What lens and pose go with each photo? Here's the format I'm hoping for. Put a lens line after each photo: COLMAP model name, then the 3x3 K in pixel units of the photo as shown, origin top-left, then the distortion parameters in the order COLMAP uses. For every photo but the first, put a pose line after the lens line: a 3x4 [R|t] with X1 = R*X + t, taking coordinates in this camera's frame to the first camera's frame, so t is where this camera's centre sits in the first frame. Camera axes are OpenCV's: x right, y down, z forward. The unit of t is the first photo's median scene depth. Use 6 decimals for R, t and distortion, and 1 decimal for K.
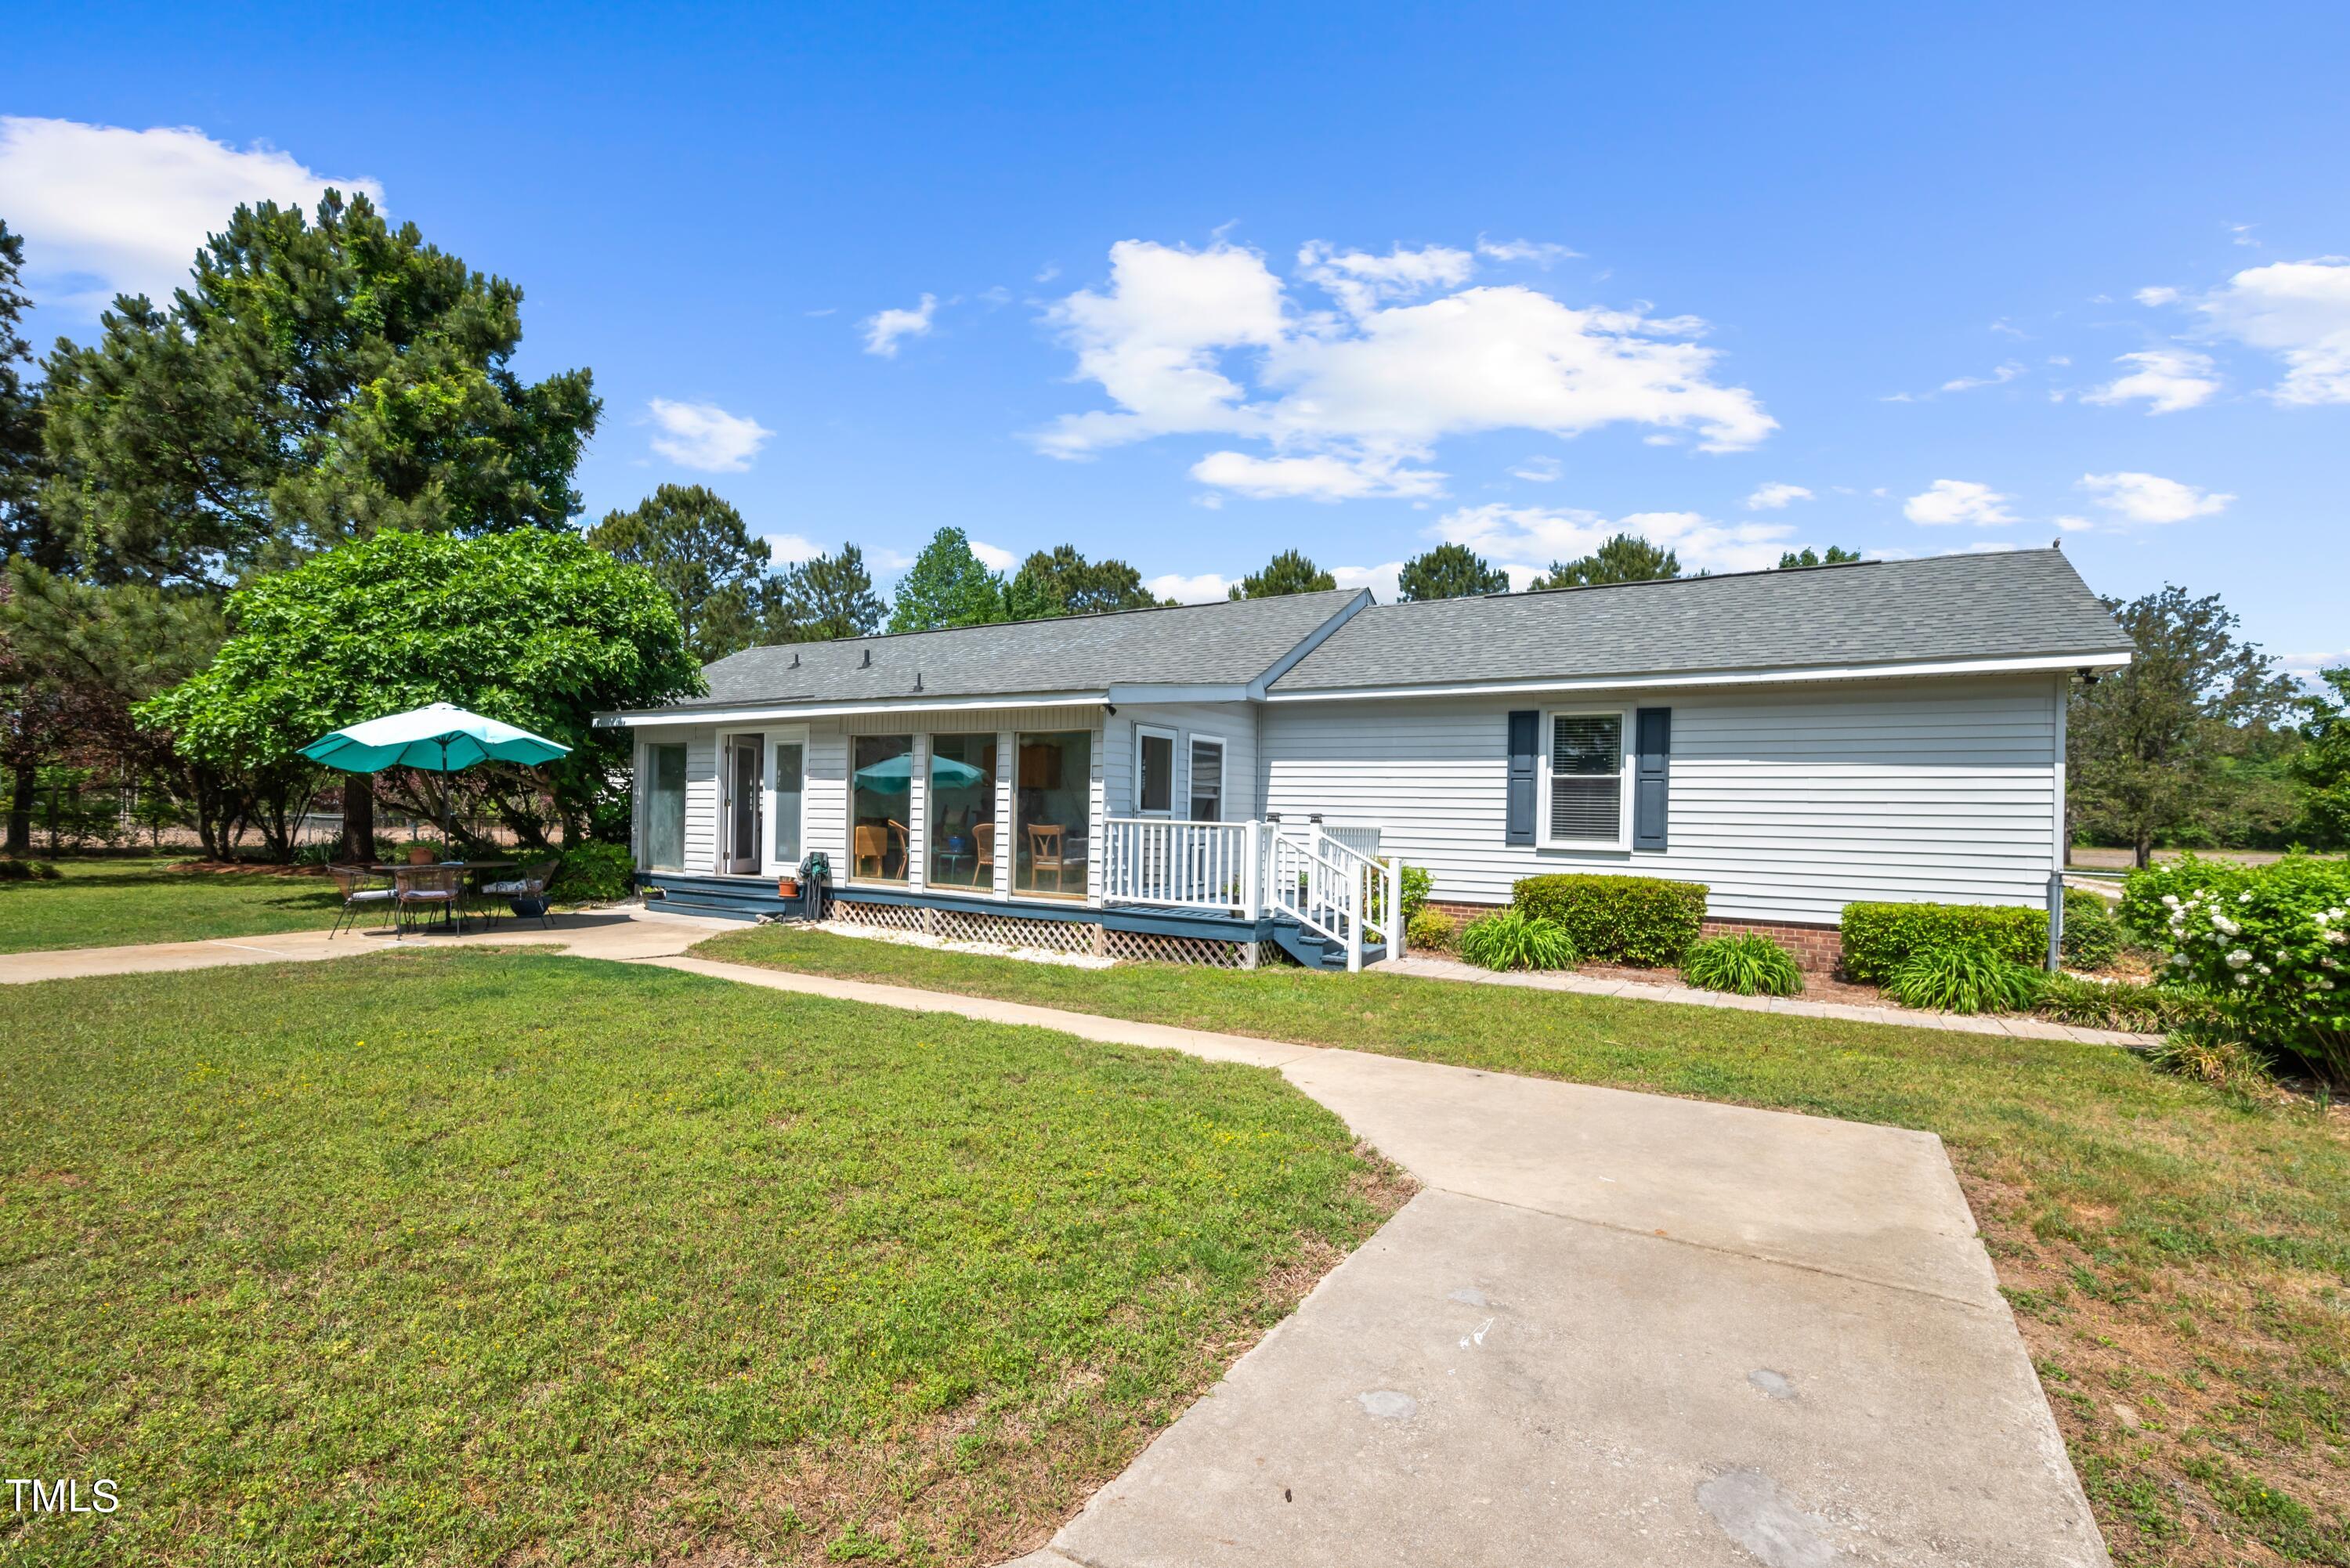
lens RADIAL K [[1020.7, 0, 1184.0], [0, 1020.7, 845.3], [0, 0, 1]] dist [-0.000467, 0.000014]
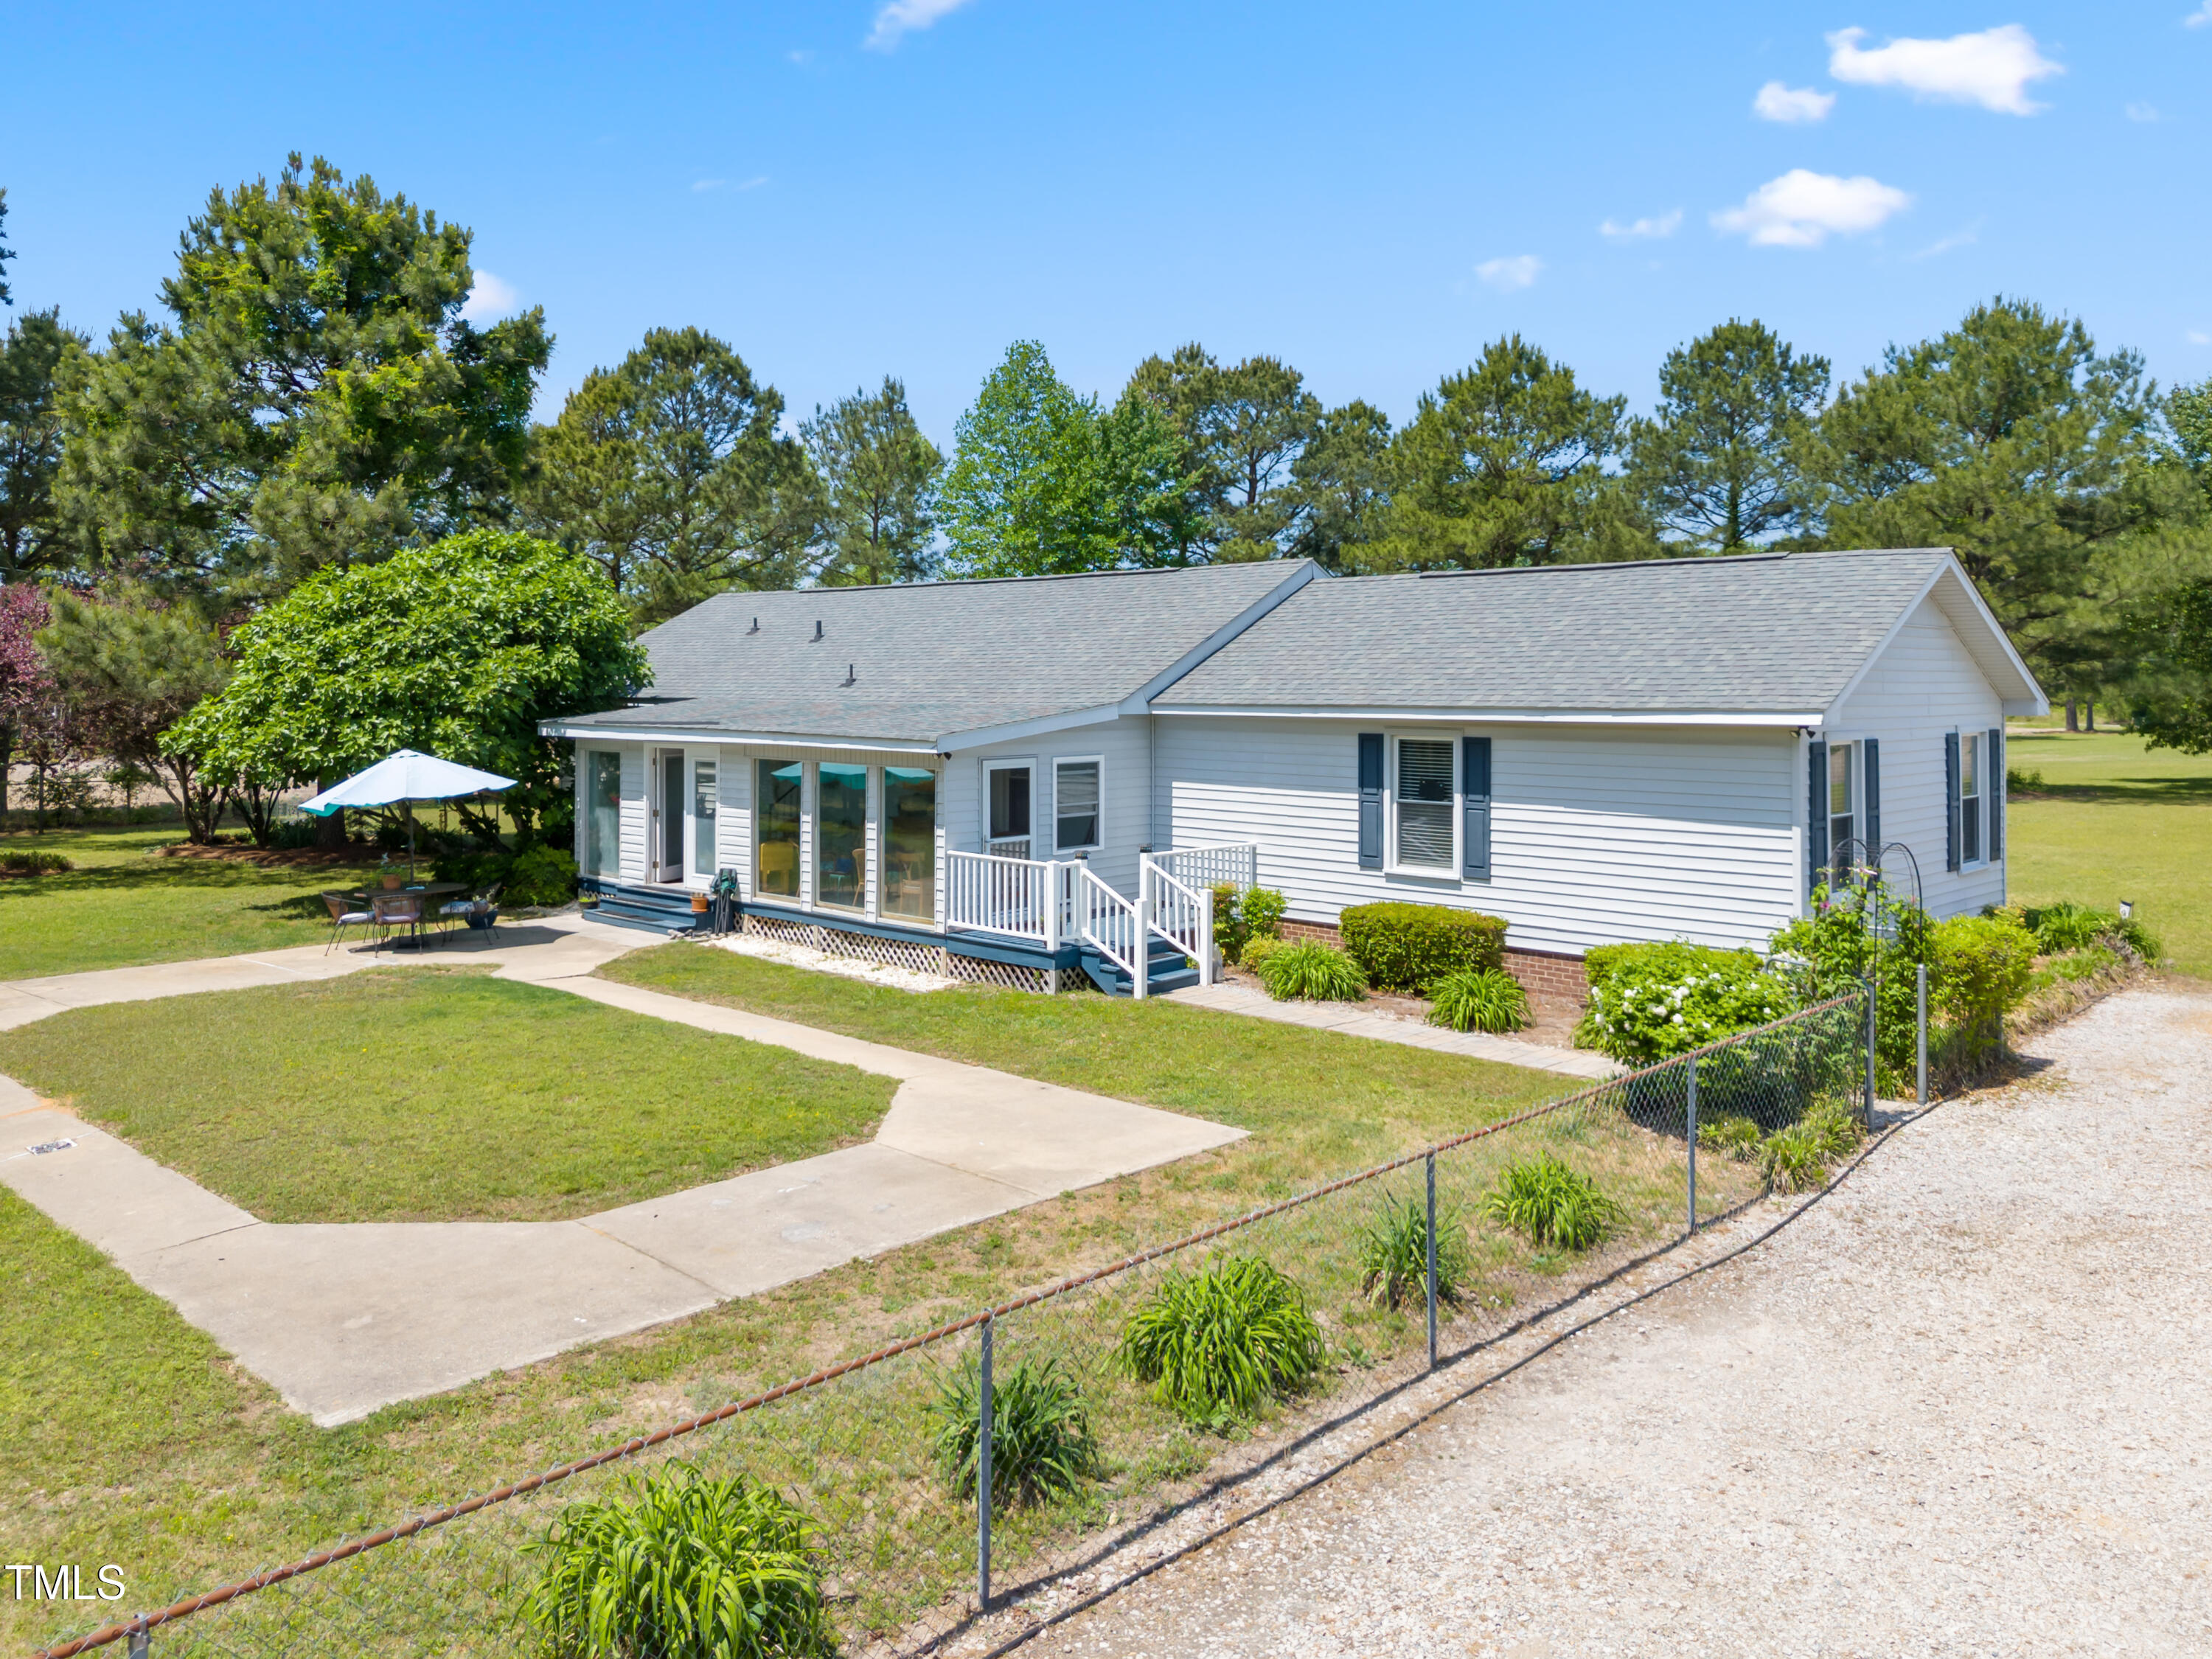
lens RADIAL K [[1613.5, 0, 1114.6], [0, 1613.5, 738.8], [0, 0, 1]] dist [0.068340, -0.074554]
pose [[0.975655, -0.015331, -0.218773, 0.395232], [0.015311, 0.999881, -0.001784, -0.116580], [0.218774, -0.001609, 0.975774, -0.536983]]
